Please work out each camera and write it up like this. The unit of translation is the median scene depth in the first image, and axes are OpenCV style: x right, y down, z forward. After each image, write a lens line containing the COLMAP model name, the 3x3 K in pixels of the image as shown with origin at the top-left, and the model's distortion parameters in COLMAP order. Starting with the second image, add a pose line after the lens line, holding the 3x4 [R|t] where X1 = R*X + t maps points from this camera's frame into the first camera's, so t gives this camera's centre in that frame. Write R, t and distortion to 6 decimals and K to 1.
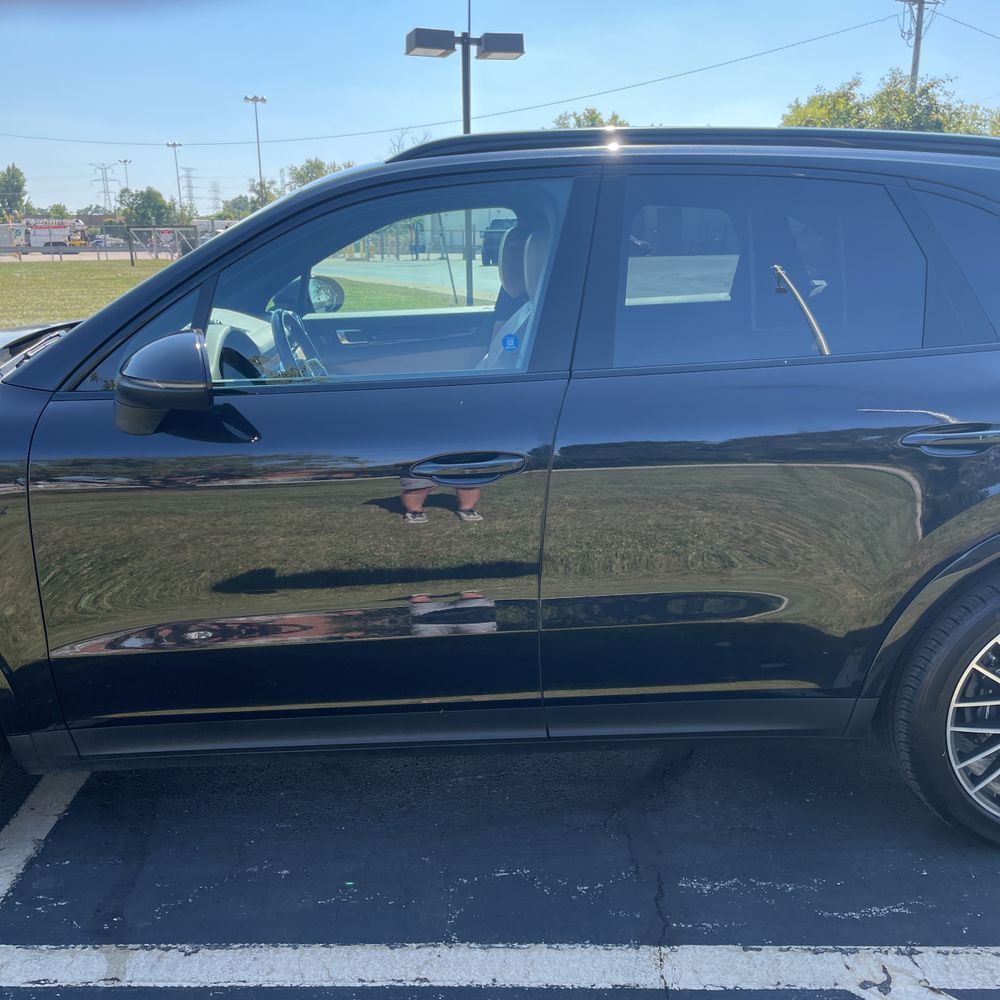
lens RADIAL K [[1014.3, 0, 500.5], [0, 1014.3, 519.0], [0, 0, 1]] dist [0.102286, -0.149527]
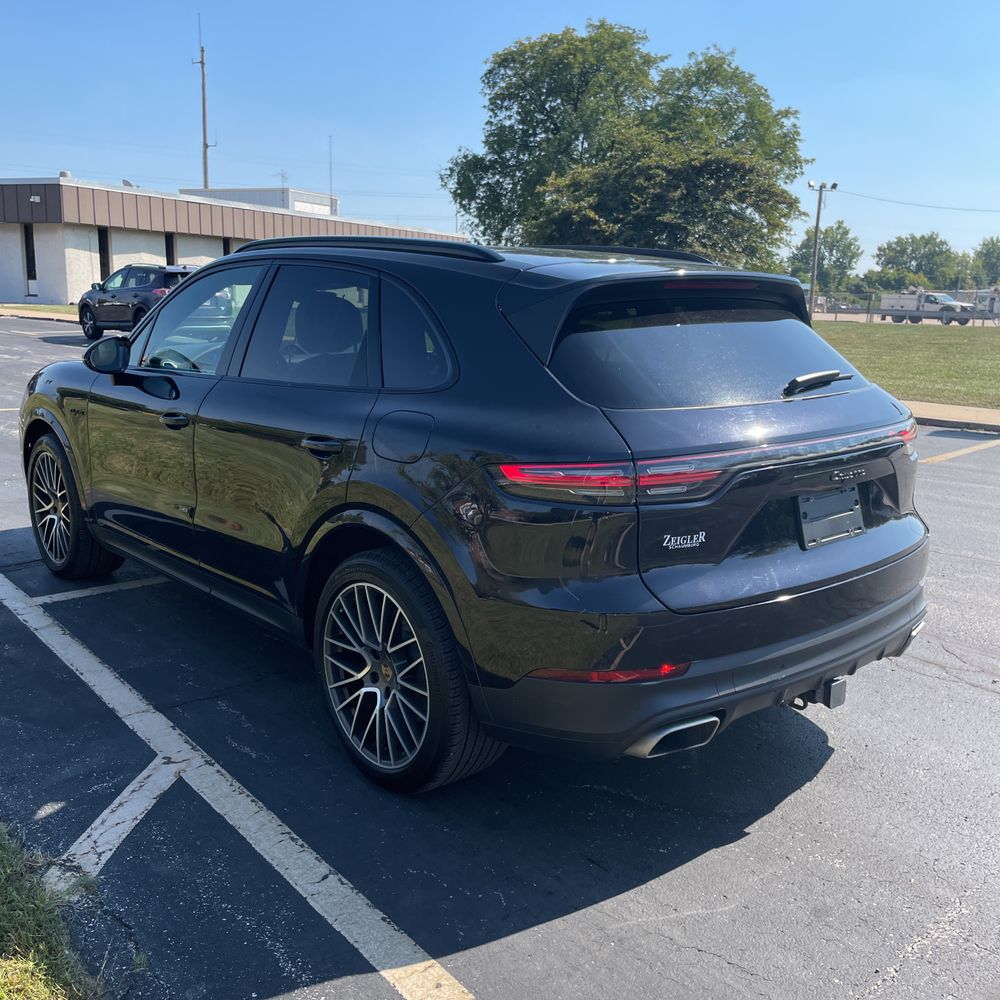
lens RADIAL K [[1010.8, 0, 509.8], [0, 1010.8, 506.6], [0, 0, 1]] dist [0.077665, -0.106330]
pose [[0.639984, 0.187552, -0.745147, 0.256217], [-0.239307, 0.970174, 0.038657, -0.017116], [0.730173, 0.153579, 0.665779, 0.037607]]
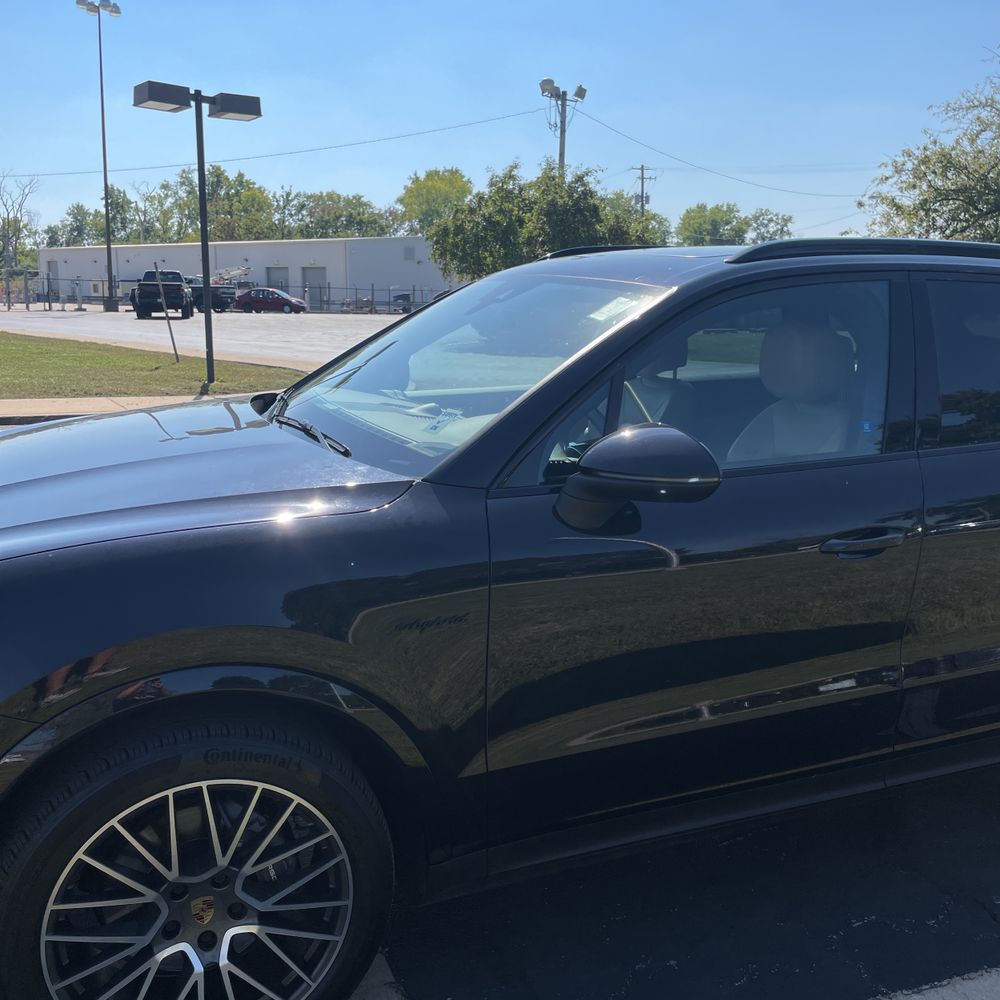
lens RADIAL K [[1010.8, 0, 509.8], [0, 1010.8, 506.6], [0, 0, 1]] dist [0.077665, -0.106330]
pose [[0.936789, -0.044414, 0.347063, -0.112259], [0.066309, 0.996471, -0.051460, -0.008709], [-0.343553, 0.071220, 0.936429, 0.016475]]
